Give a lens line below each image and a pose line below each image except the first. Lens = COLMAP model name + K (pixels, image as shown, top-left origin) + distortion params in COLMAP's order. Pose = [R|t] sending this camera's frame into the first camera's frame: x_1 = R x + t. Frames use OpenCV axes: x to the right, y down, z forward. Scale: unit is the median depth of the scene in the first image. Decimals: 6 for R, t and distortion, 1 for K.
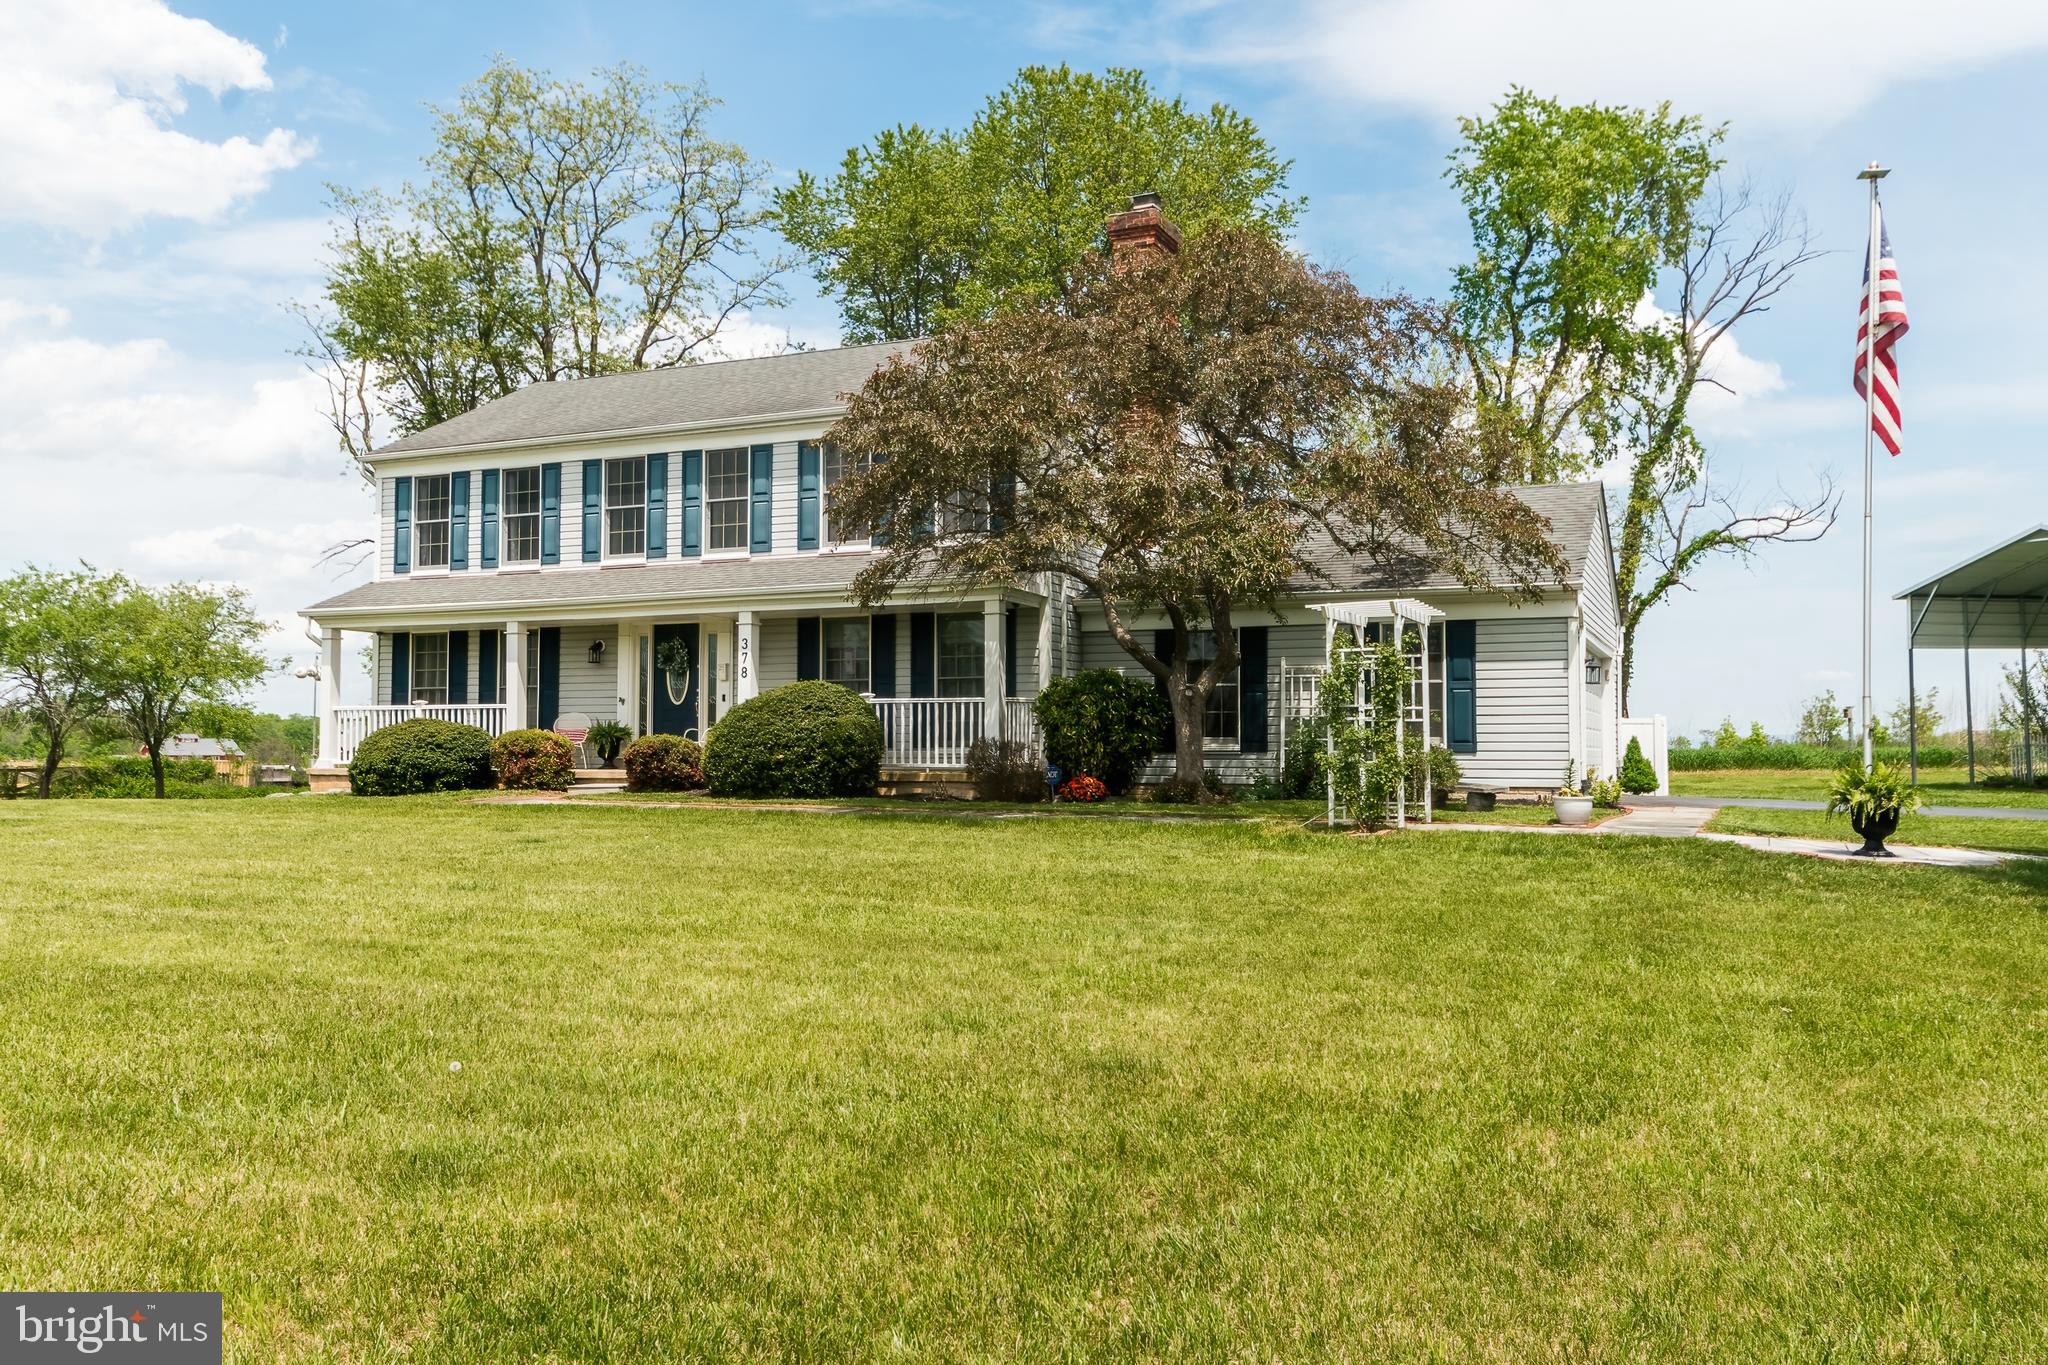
lens RADIAL K [[1553.1, 0, 1024.0], [0, 1553.1, 682.5], [0, 0, 1]] dist [-0.050677, 0.002962]
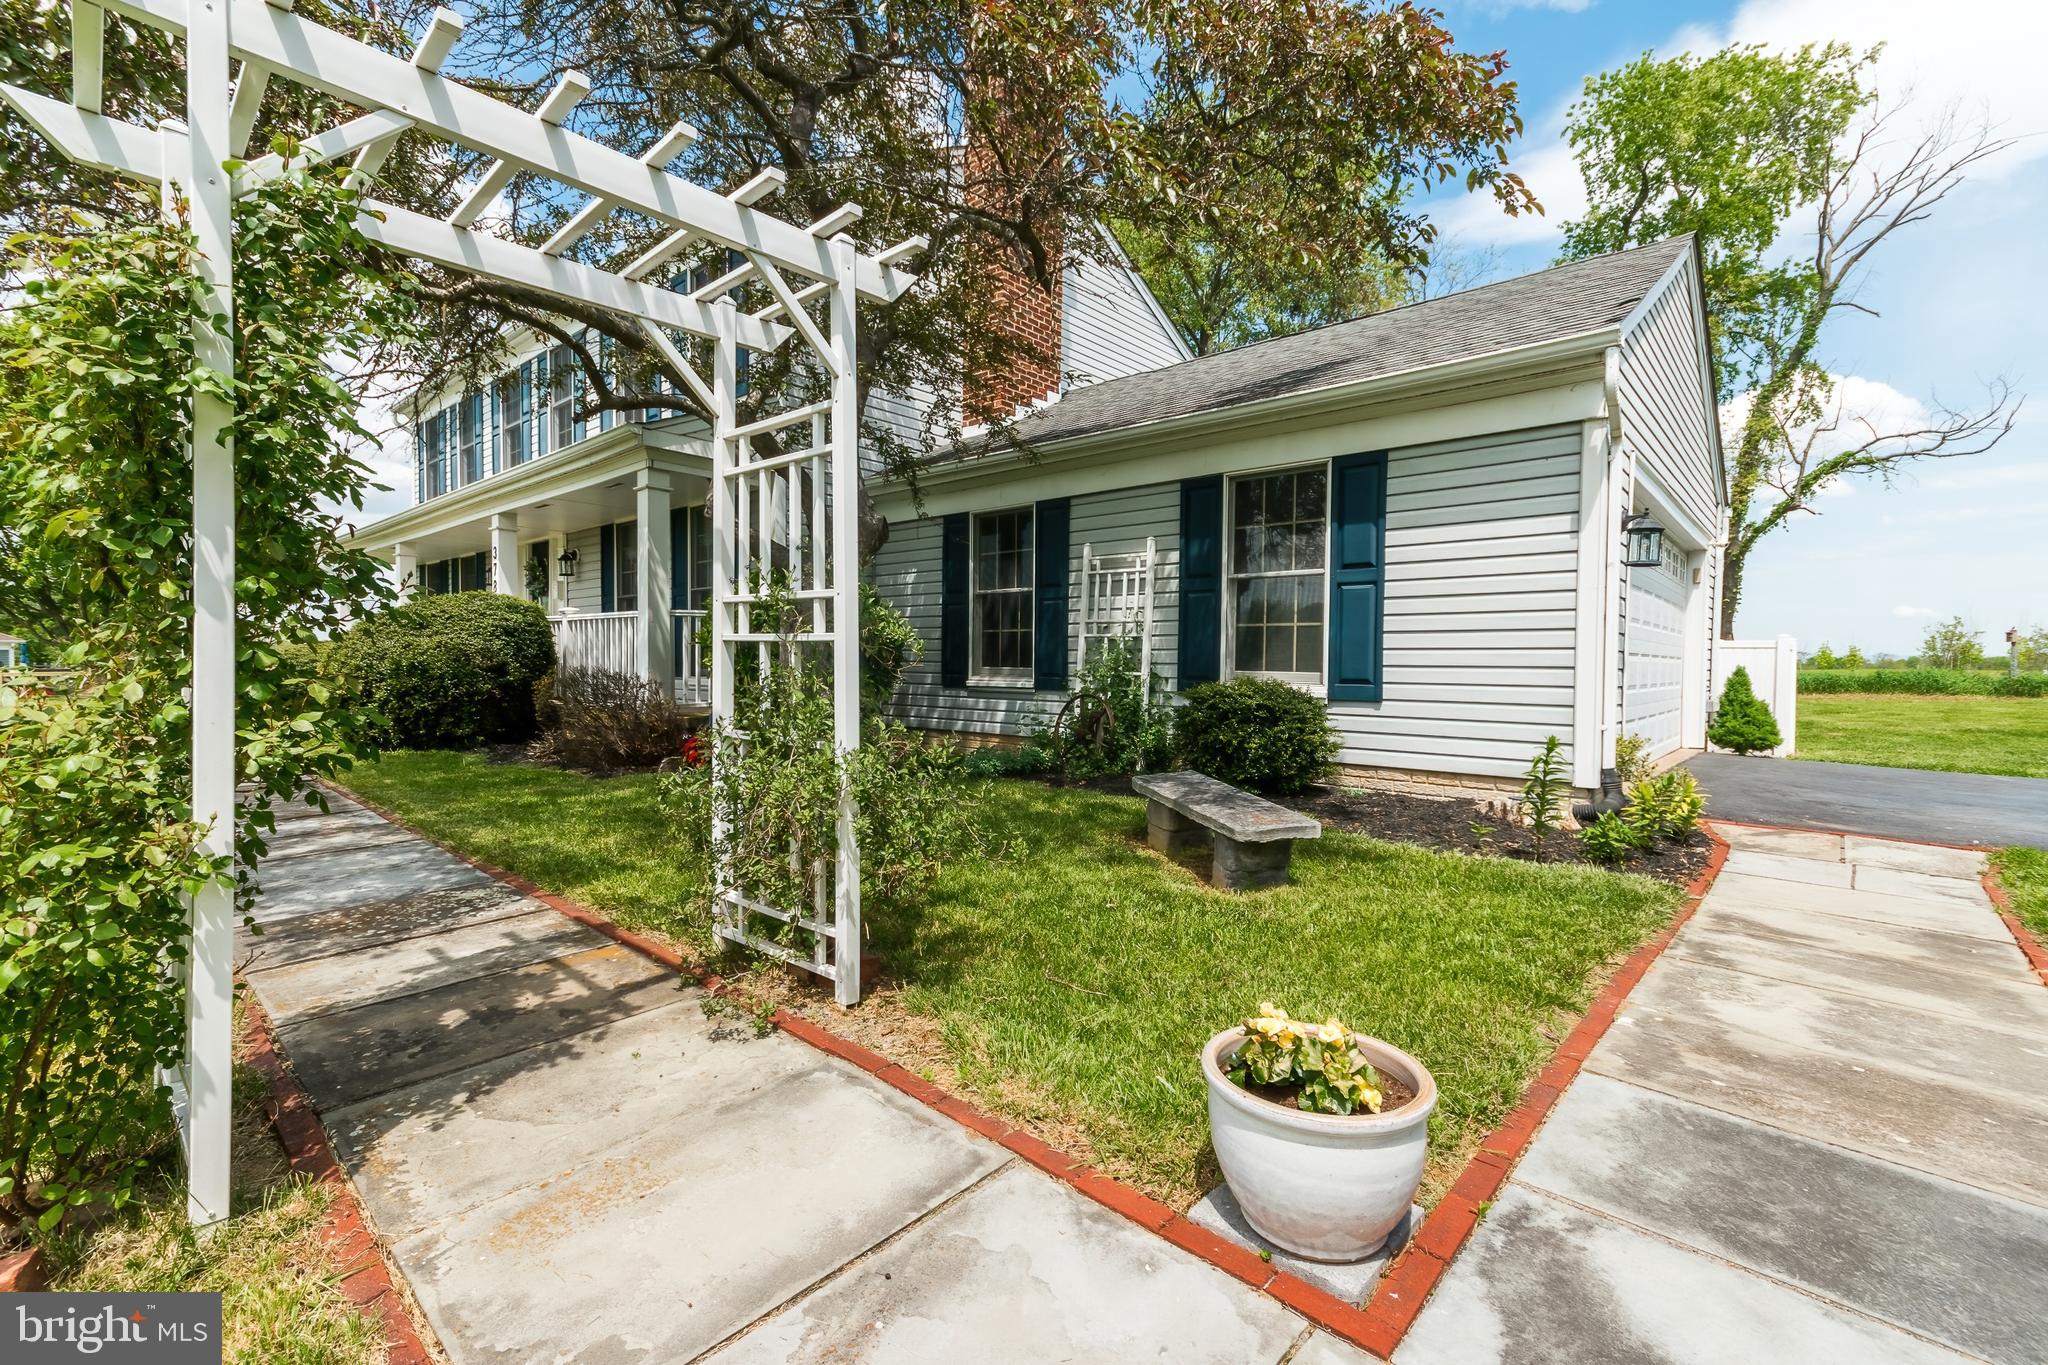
lens RADIAL K [[912.0, 0, 1024.0], [0, 912.0, 682.5], [0, 0, 1]] dist [-0.000145, -0.000810]
pose [[0.958417, 0.011250, -0.285149, 0.113982], [0.007462, 0.997893, 0.064452, 0.007510], [0.285273, -0.063900, 0.956314, 0.287720]]
